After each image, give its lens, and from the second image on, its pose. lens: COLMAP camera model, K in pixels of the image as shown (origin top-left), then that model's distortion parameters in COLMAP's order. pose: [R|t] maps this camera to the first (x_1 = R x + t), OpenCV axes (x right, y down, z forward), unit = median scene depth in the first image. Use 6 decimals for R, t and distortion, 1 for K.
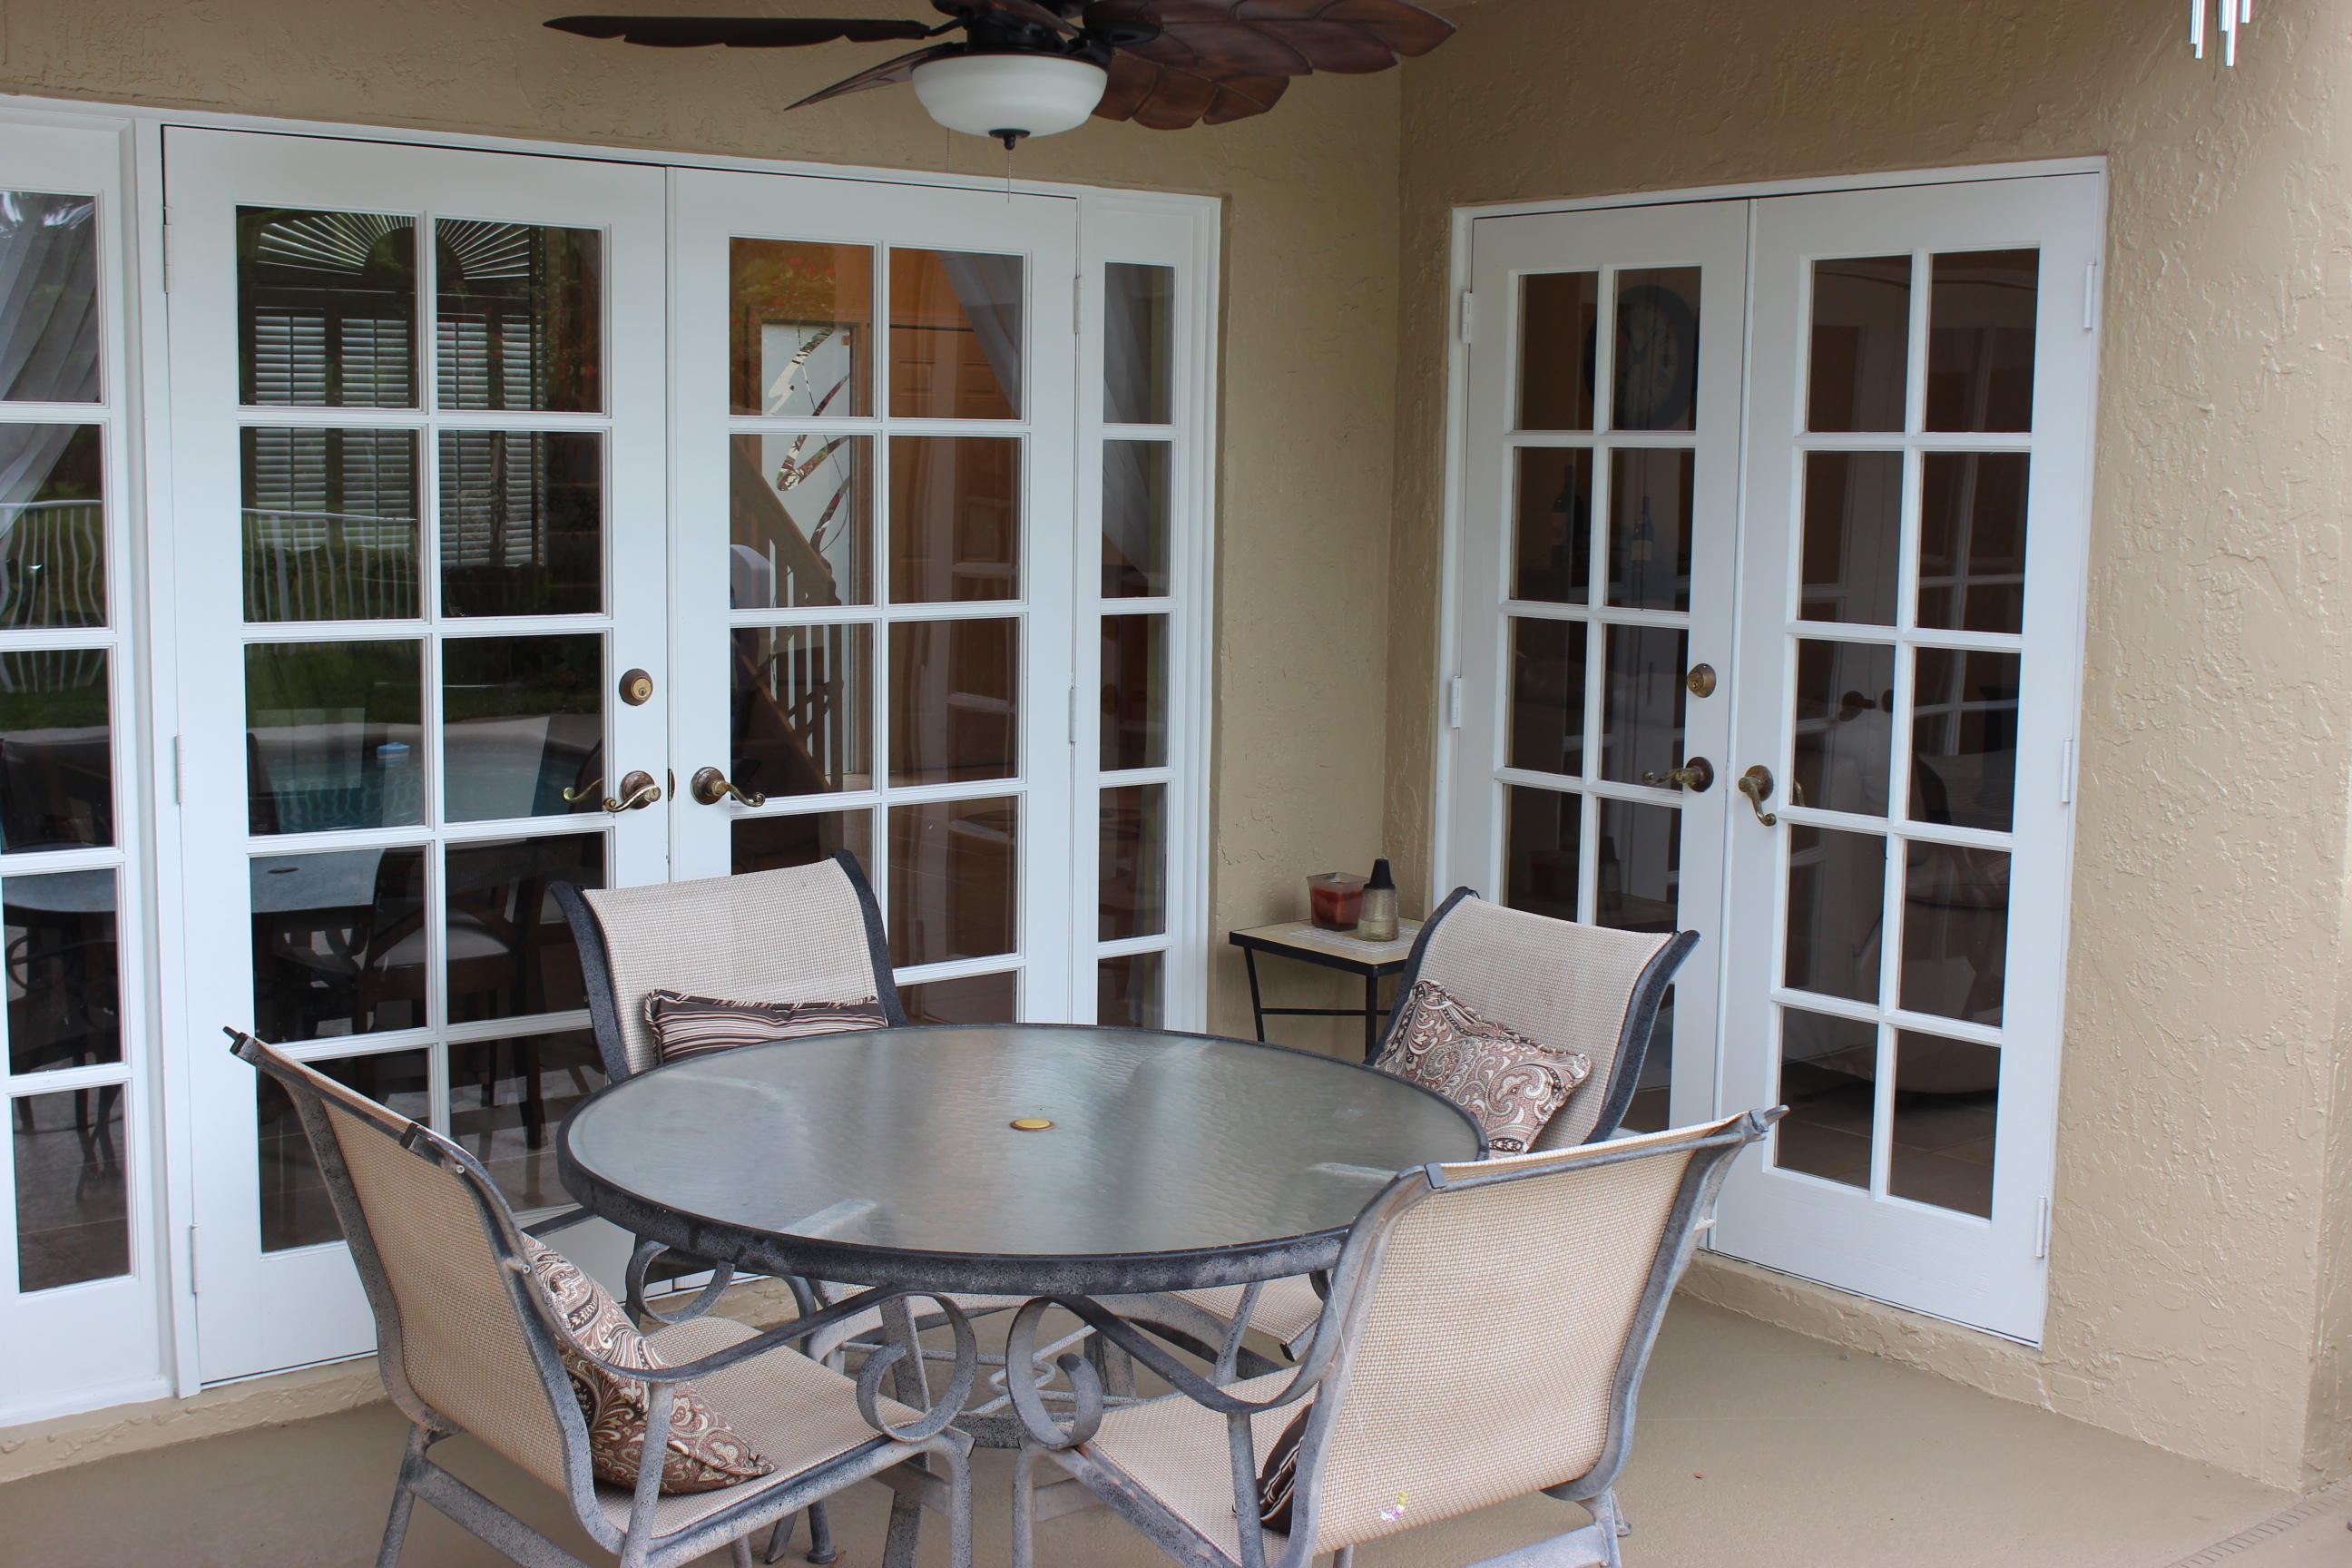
lens RADIAL K [[2734.9, 0, 1180.1], [0, 2734.9, 781.5], [0, 0, 1]] dist [-0.109462, 0.000000]
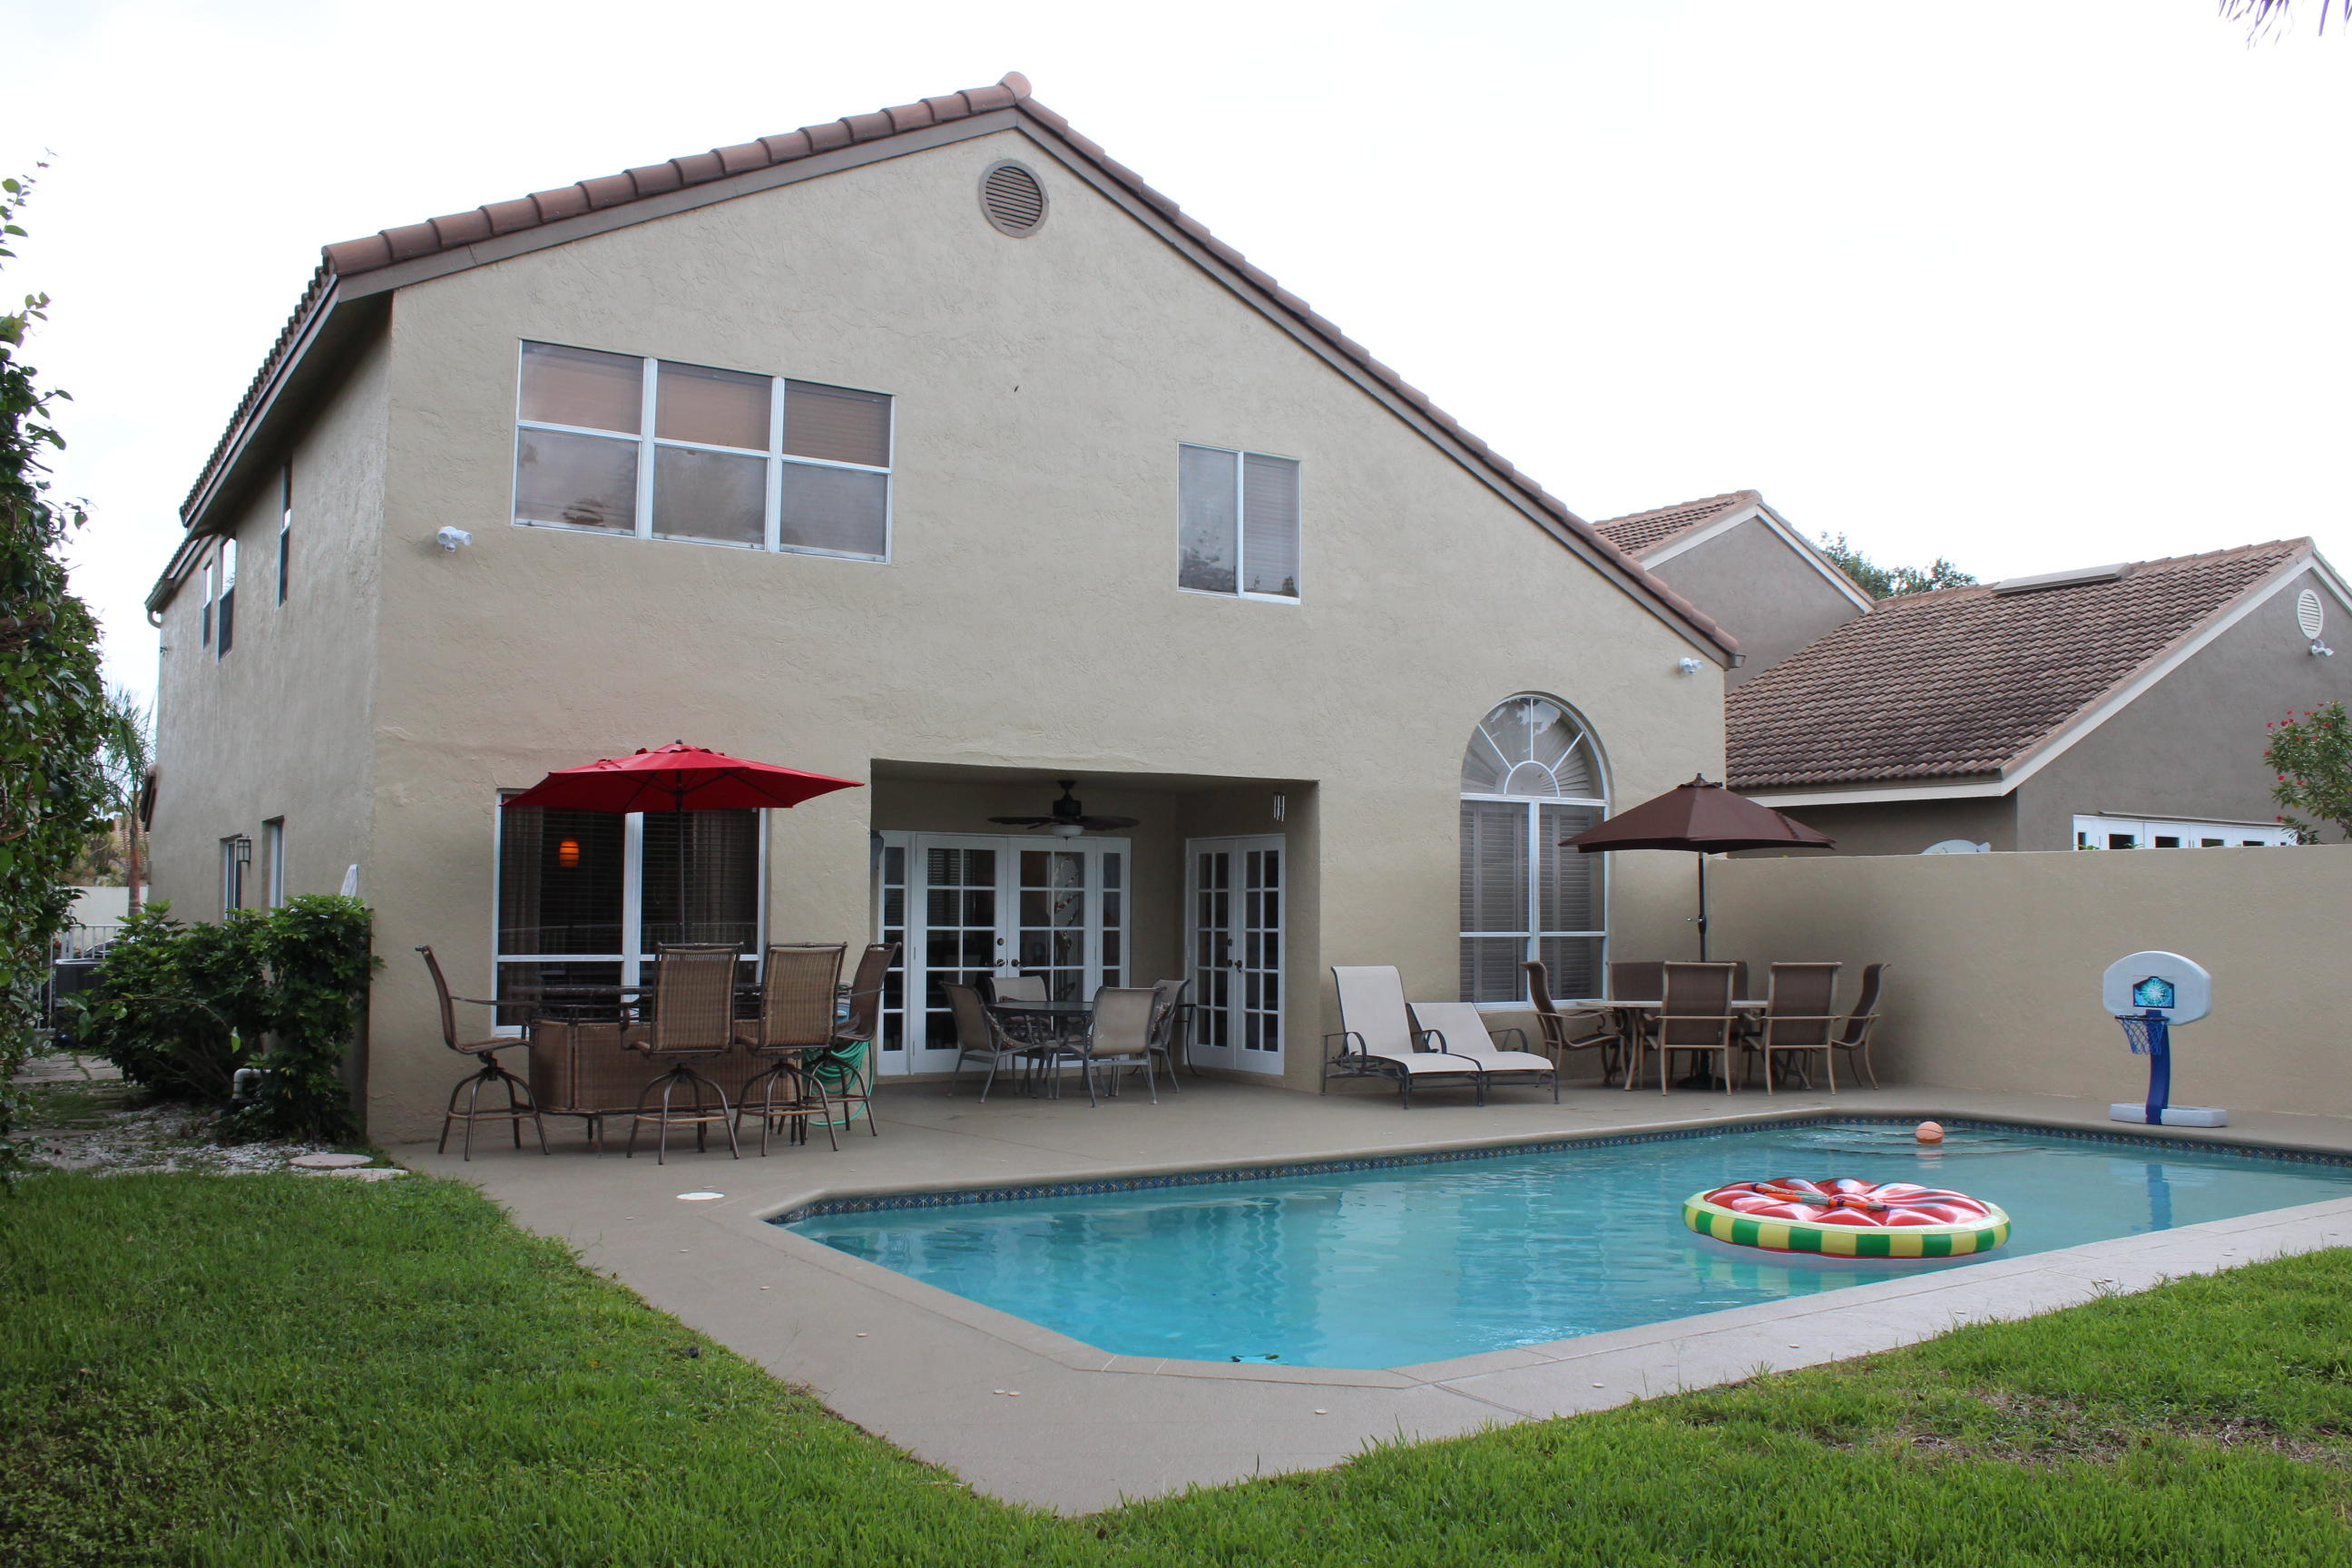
lens RADIAL K [[1975.5, 0, 1173.8], [0, 1975.5, 782.0], [0, 0, 1]] dist [-0.130560, 0.069050]
pose [[0.994963, -0.014021, -0.099261, 0.460962], [-0.004230, 0.983417, -0.181309, 0.320202], [0.100157, 0.180816, 0.978404, -2.461999]]
